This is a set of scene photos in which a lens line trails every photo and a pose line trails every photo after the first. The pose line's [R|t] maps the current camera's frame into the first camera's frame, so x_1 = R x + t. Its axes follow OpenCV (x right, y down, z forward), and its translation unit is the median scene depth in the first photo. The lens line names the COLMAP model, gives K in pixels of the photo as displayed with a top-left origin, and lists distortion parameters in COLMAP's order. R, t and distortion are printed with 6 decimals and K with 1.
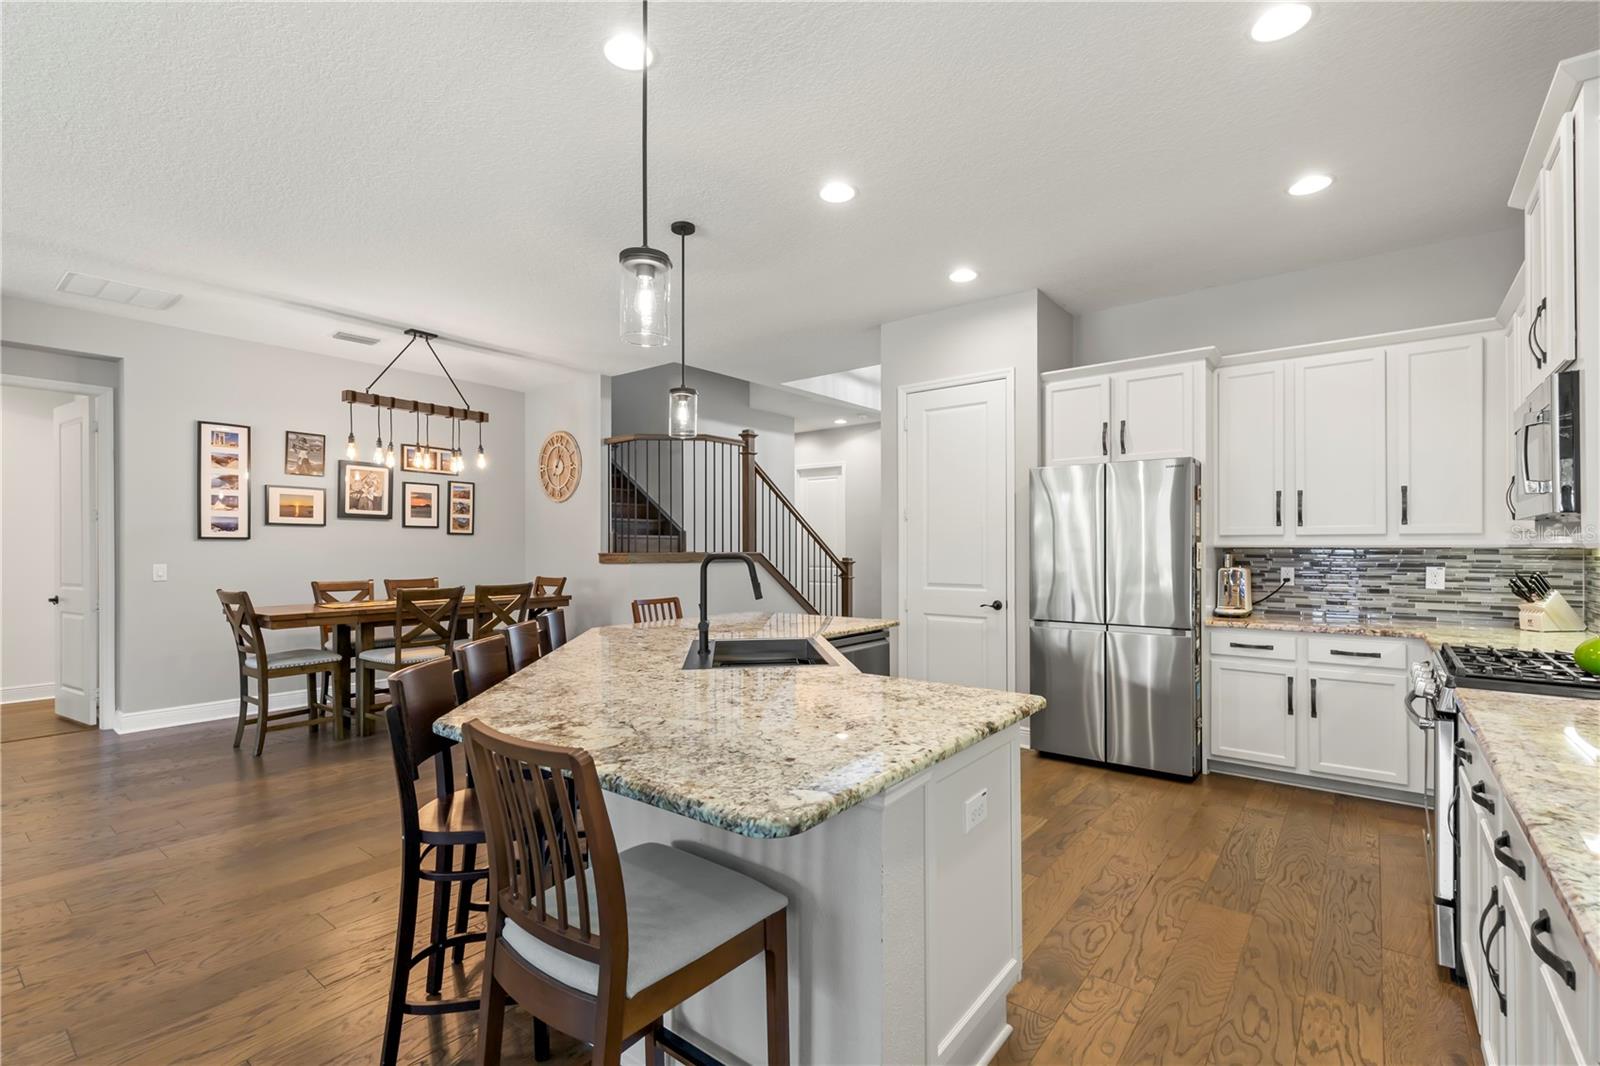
lens RADIAL K [[716.8, 0, 796.6], [0, 716.8, 547.8], [0, 0, 1]] dist [0.002462, -0.000067]
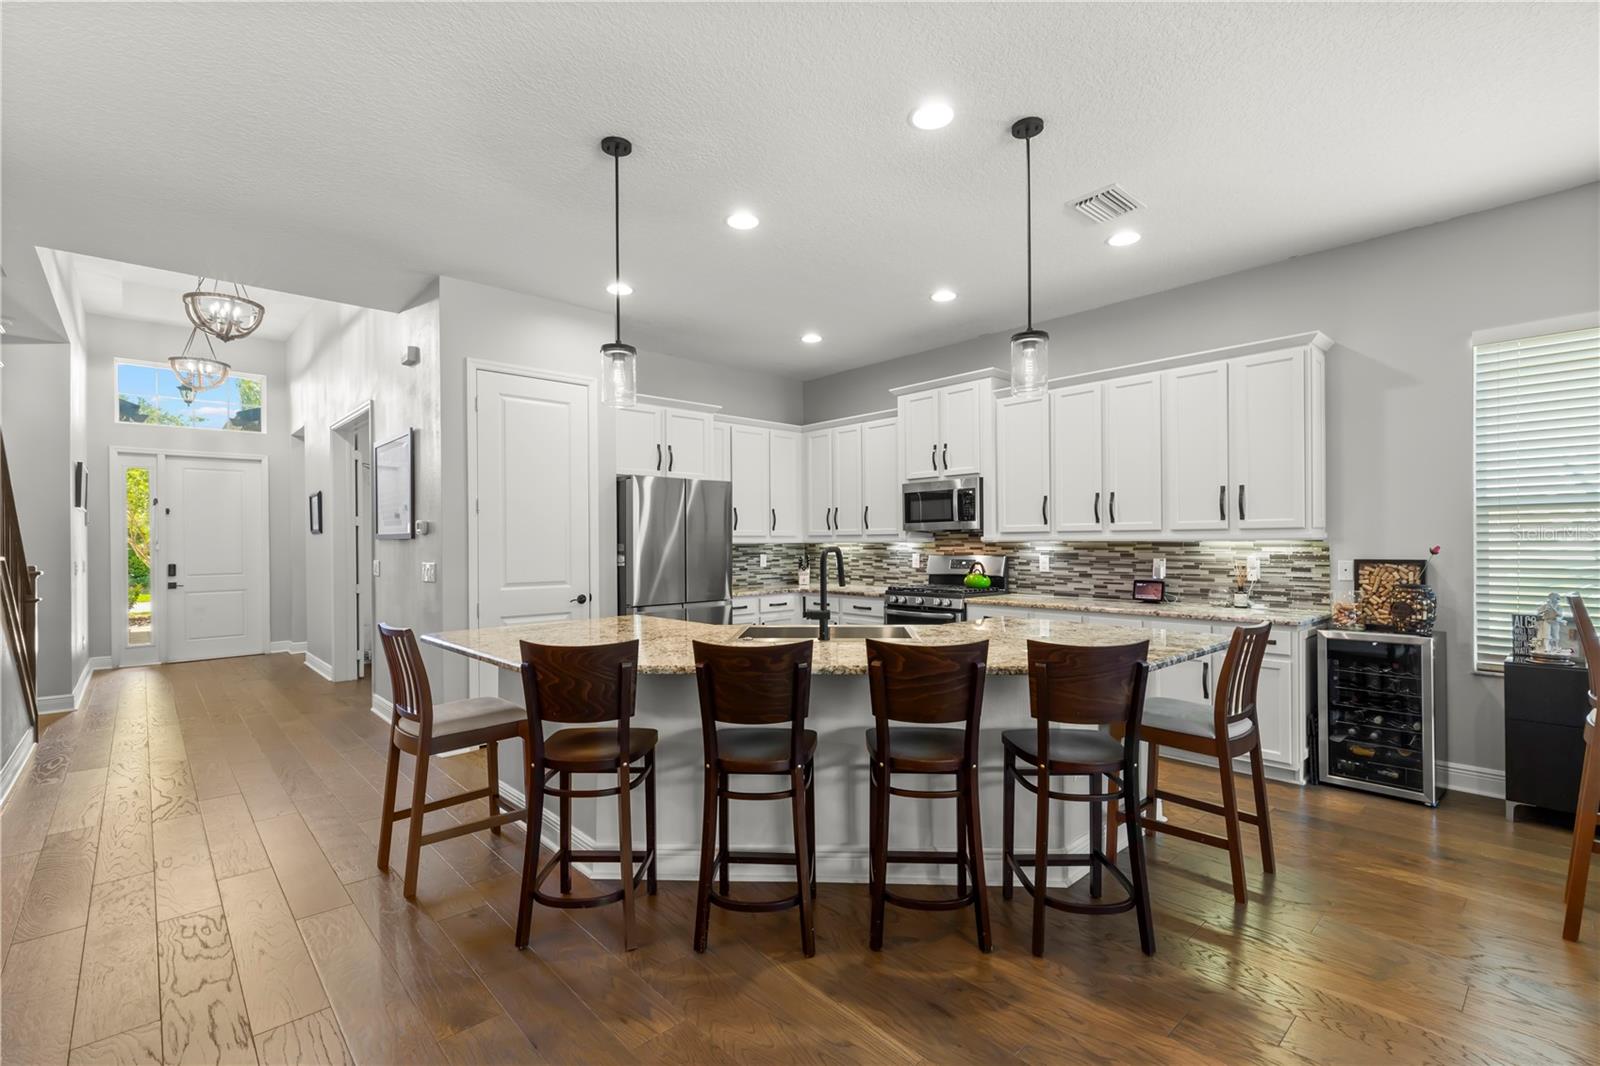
lens RADIAL K [[716.8, 0, 796.6], [0, 716.8, 547.8], [0, 0, 1]] dist [0.002462, -0.000067]
pose [[0.166141, -0.005620, 0.986086, -0.769996], [0.006987, 0.999965, 0.004522, 0.002567], [-0.986077, 0.006139, 0.166174, 0.554407]]
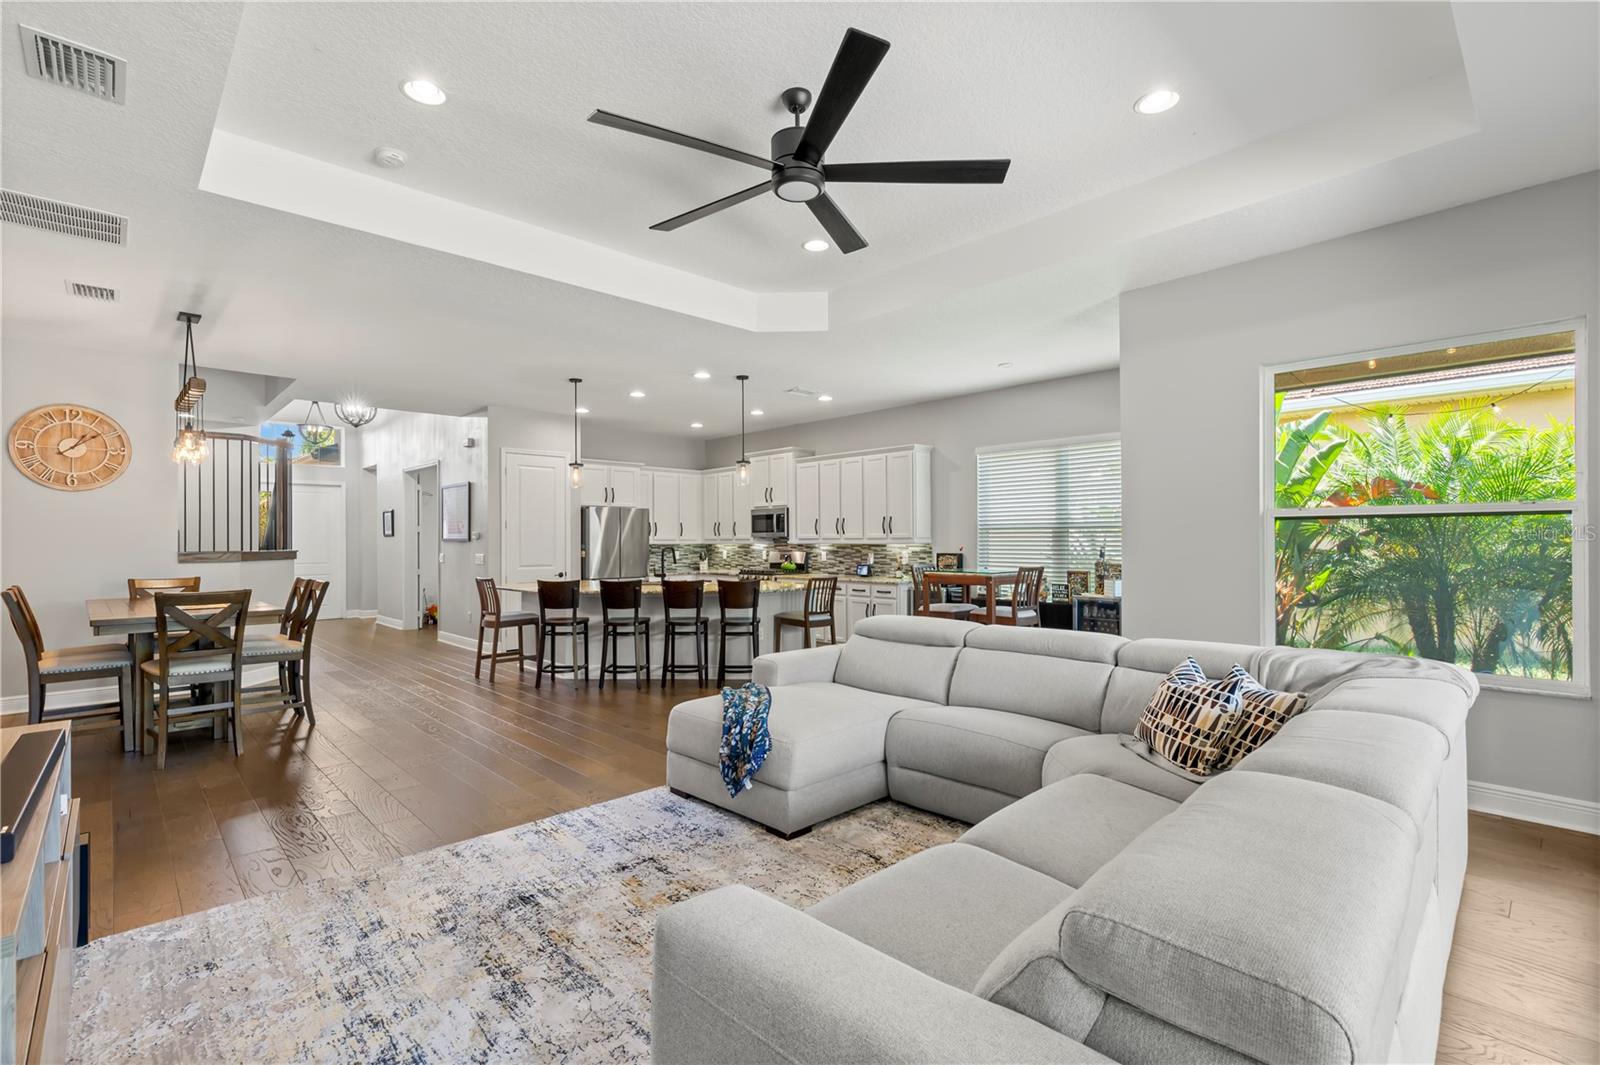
lens RADIAL K [[730.8, 0, 793.7], [0, 730.8, 539.1], [0, 0, 1]] dist [0.003617, 0.000339]
pose [[0.153381, 0.005292, 0.988153, -1.690259], [0.004107, 0.999974, -0.005993, -0.000722], [-0.988159, 0.004978, 0.153356, 0.090963]]
